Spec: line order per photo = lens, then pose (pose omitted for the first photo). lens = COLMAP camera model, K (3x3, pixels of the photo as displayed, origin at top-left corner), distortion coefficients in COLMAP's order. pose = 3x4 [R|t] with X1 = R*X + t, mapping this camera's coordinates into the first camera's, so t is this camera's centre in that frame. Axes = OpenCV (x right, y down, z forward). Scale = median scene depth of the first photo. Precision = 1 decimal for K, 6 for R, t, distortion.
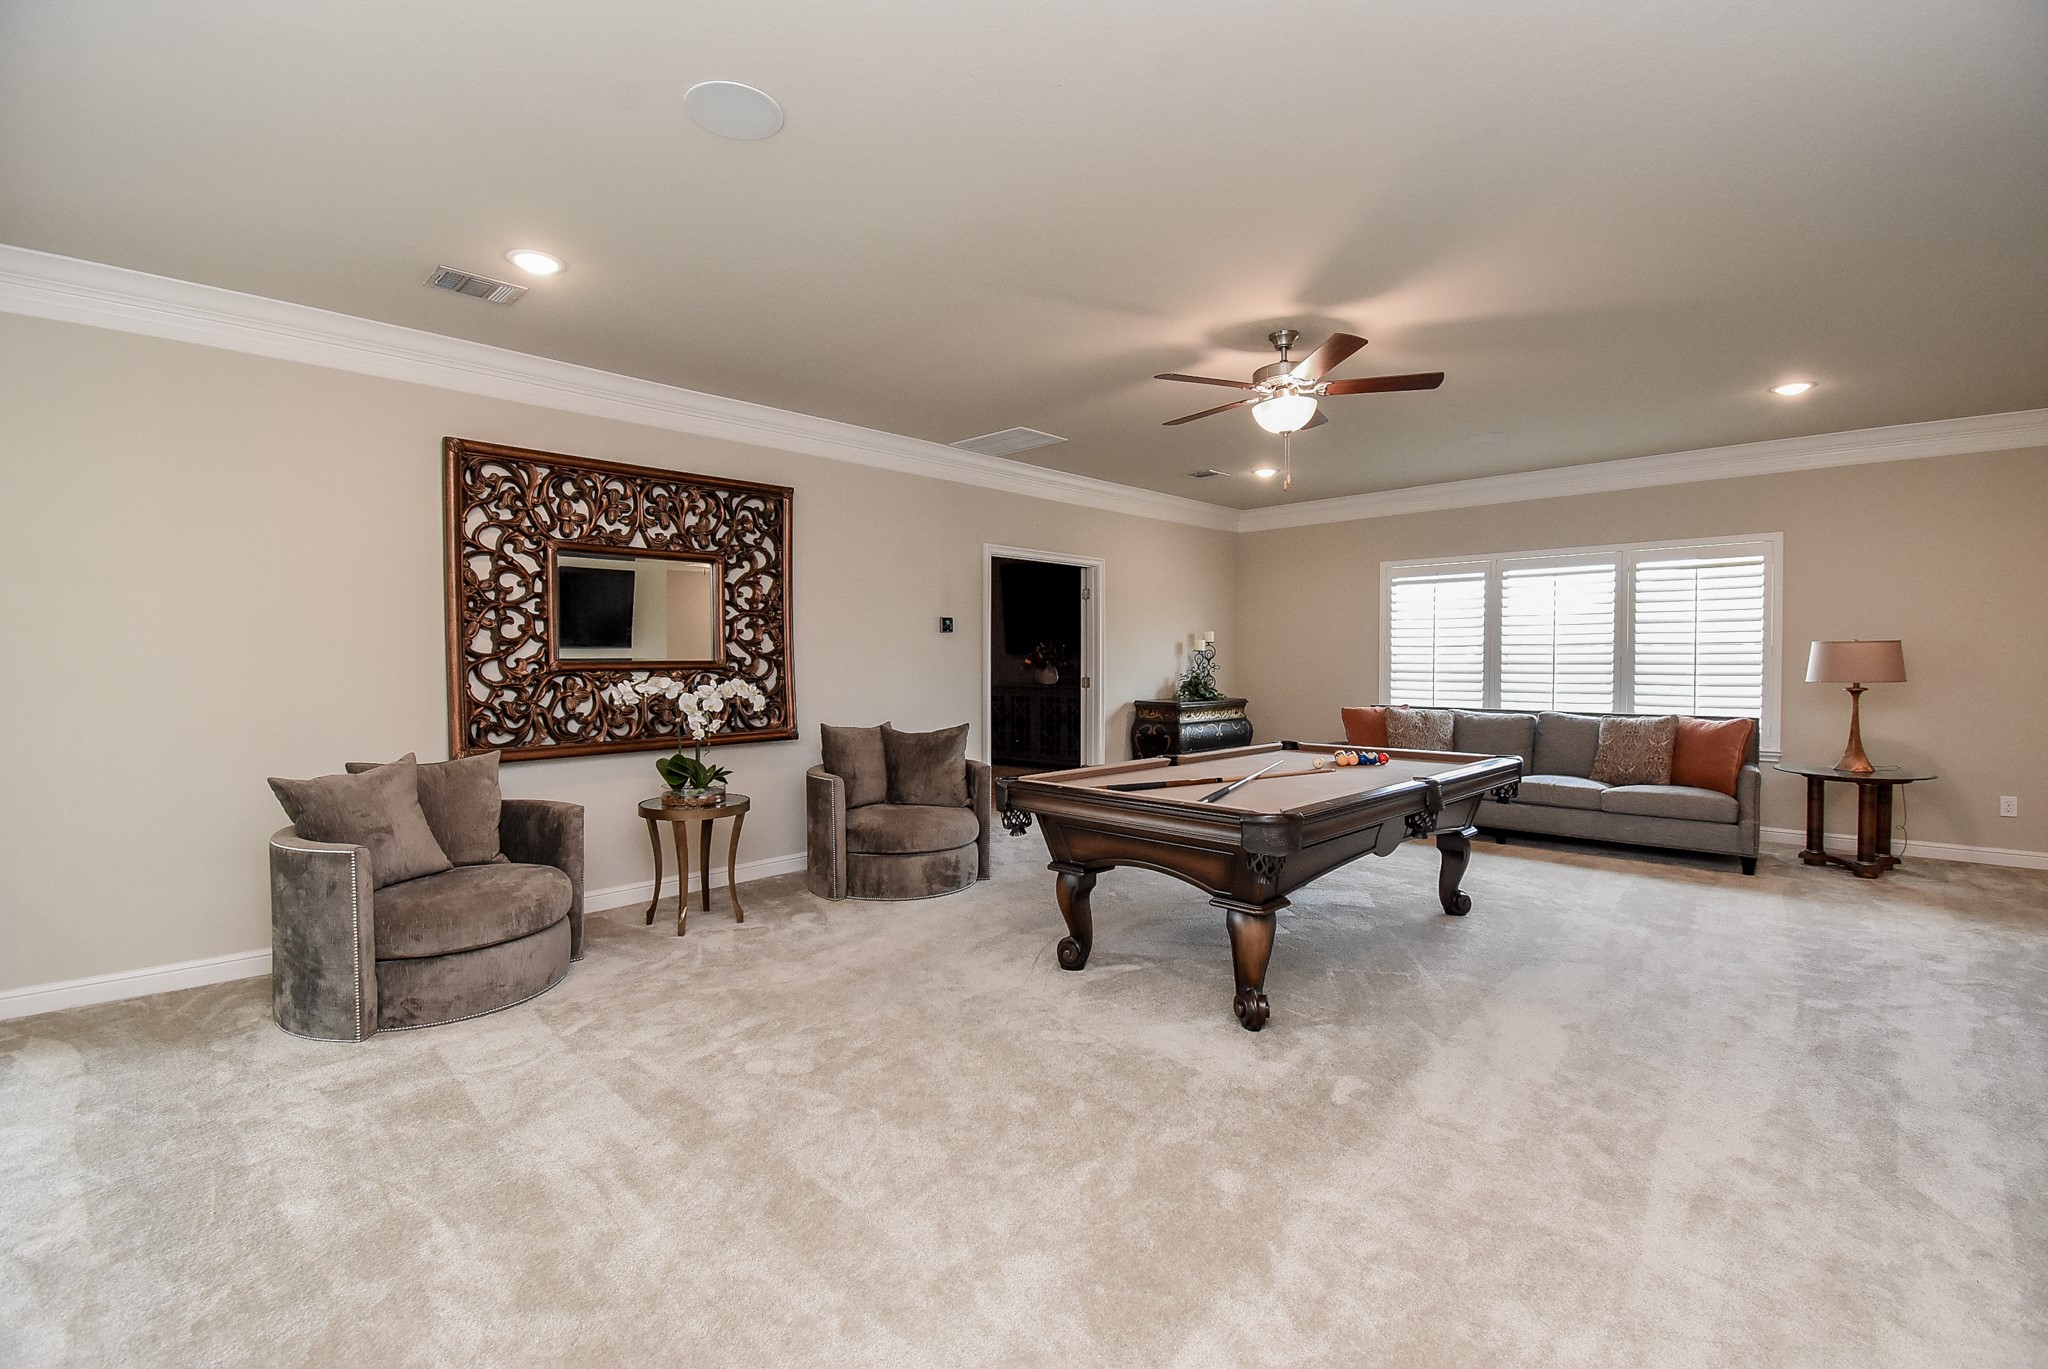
lens RADIAL K [[892.4, 0, 1041.9], [0, 892.4, 671.9], [0, 0, 1]] dist [-0.003638, -0.000356]
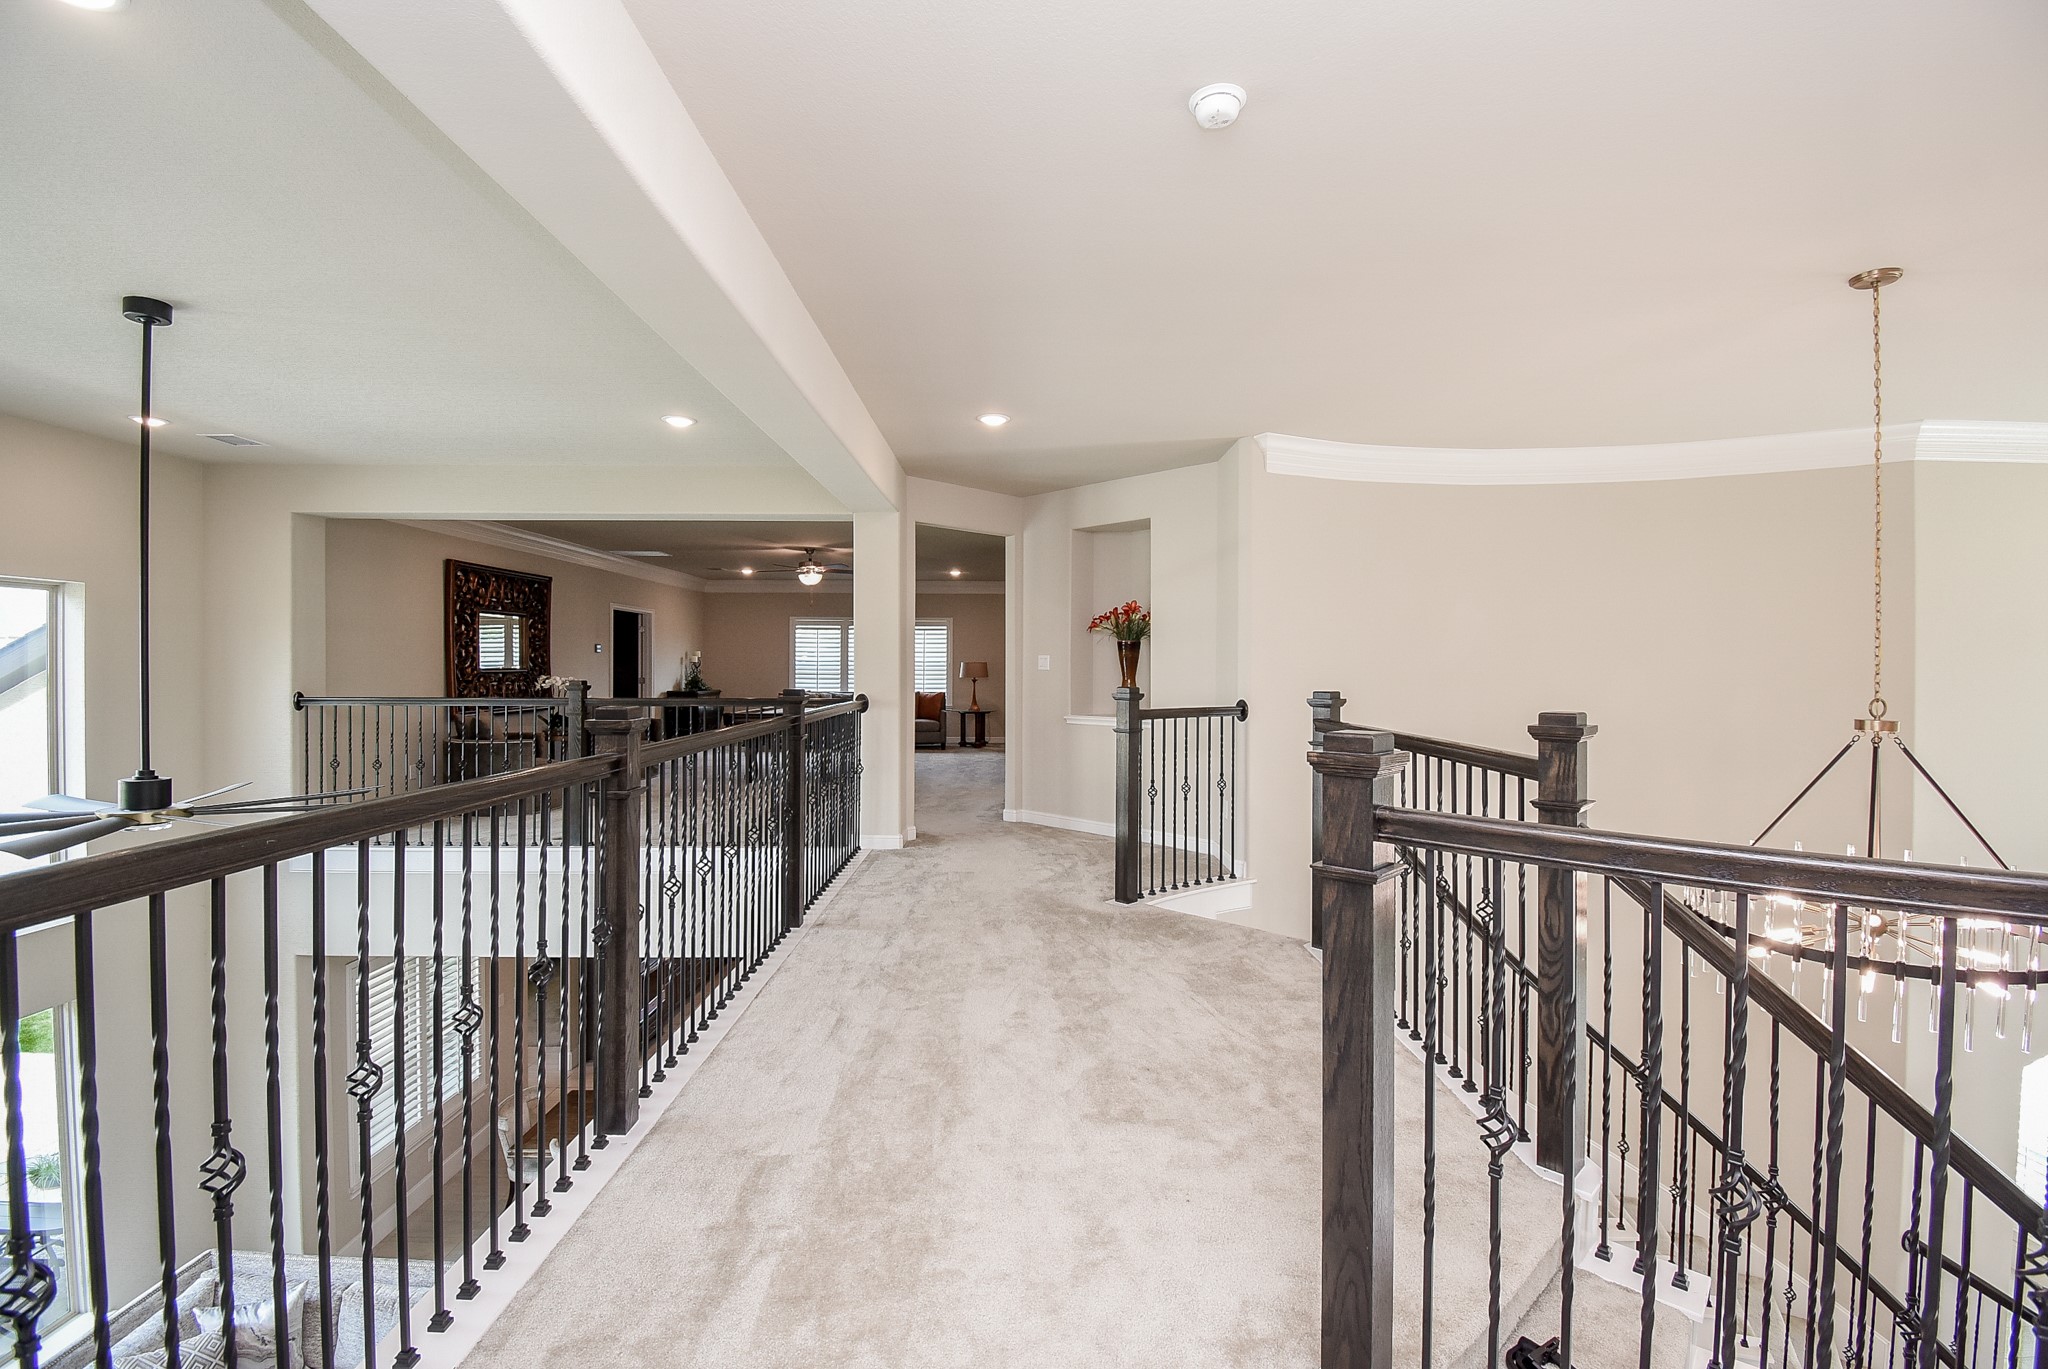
lens RADIAL K [[892.4, 0, 1027.1], [0, 892.4, 679.6], [0, 0, 1]] dist [-0.003638, -0.000356]
pose [[0.710535, -0.010988, 0.703576, -0.824055], [0.007187, 0.999939, 0.008359, -0.002204], [-0.703626, -0.000883, 0.710570, -0.977319]]
